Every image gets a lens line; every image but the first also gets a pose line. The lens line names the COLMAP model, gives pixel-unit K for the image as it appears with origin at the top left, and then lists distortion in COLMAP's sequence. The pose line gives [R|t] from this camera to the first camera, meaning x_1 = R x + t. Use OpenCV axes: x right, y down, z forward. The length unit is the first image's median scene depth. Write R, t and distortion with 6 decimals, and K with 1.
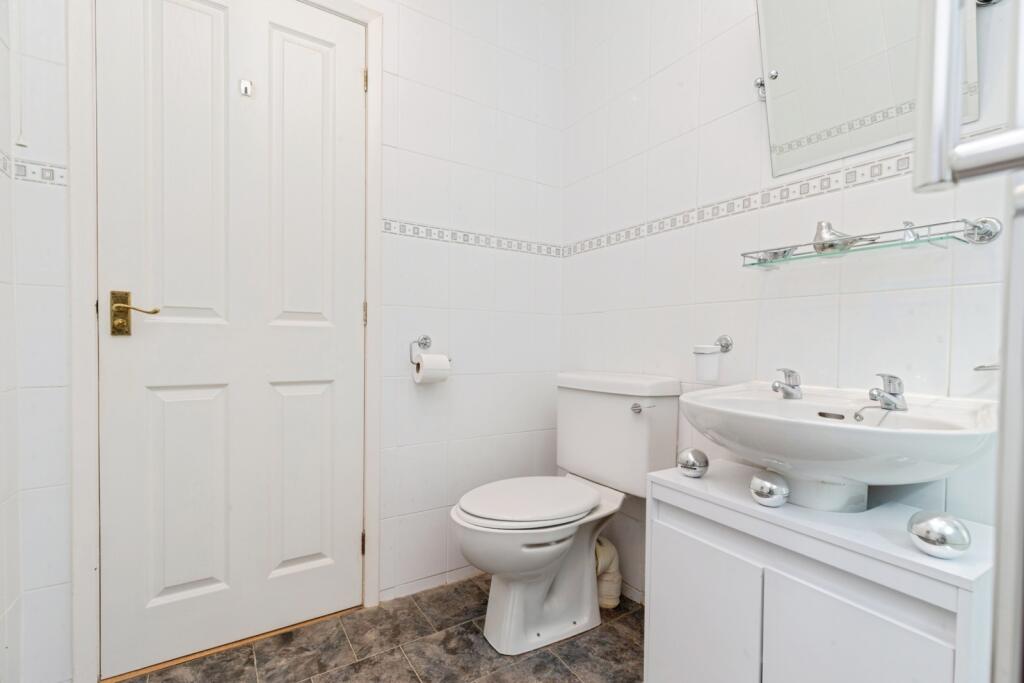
lens RADIAL K [[466.2, 0, 493.1], [0, 466.2, 346.4], [0, 0, 1]] dist [0.025377, -0.000485]
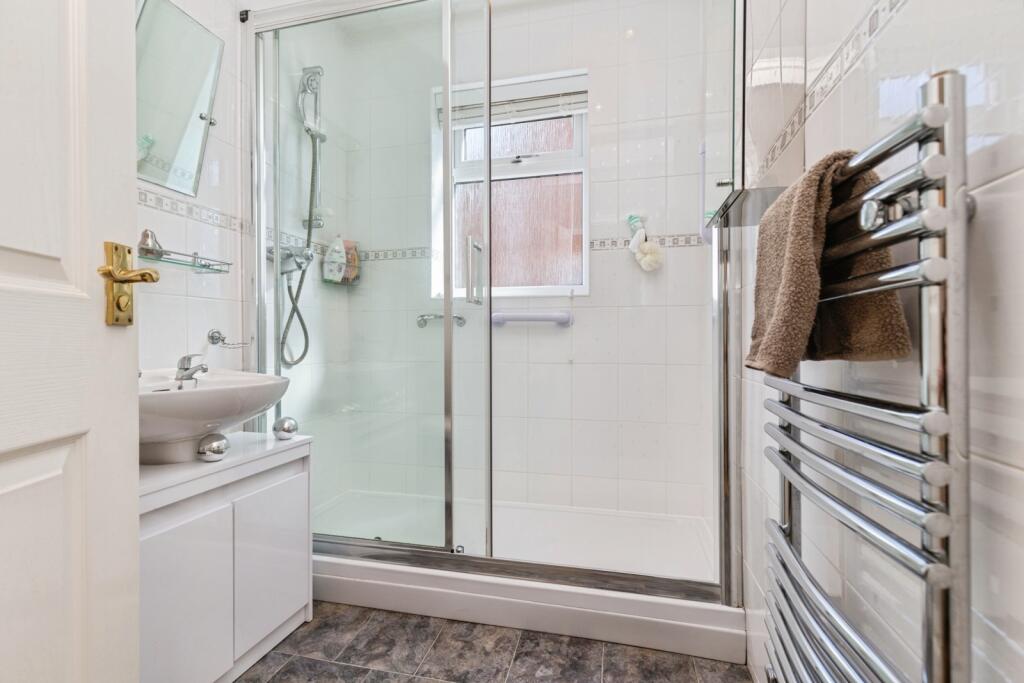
lens RADIAL K [[466.2, 0, 508.7], [0, 466.2, 334.6], [0, 0, 1]] dist [0.025377, -0.000485]
pose [[-0.721768, -0.005939, 0.692109, -0.894234], [0.015177, 0.999587, 0.024405, -0.021451], [-0.691968, 0.028119, -0.721380, 1.434109]]
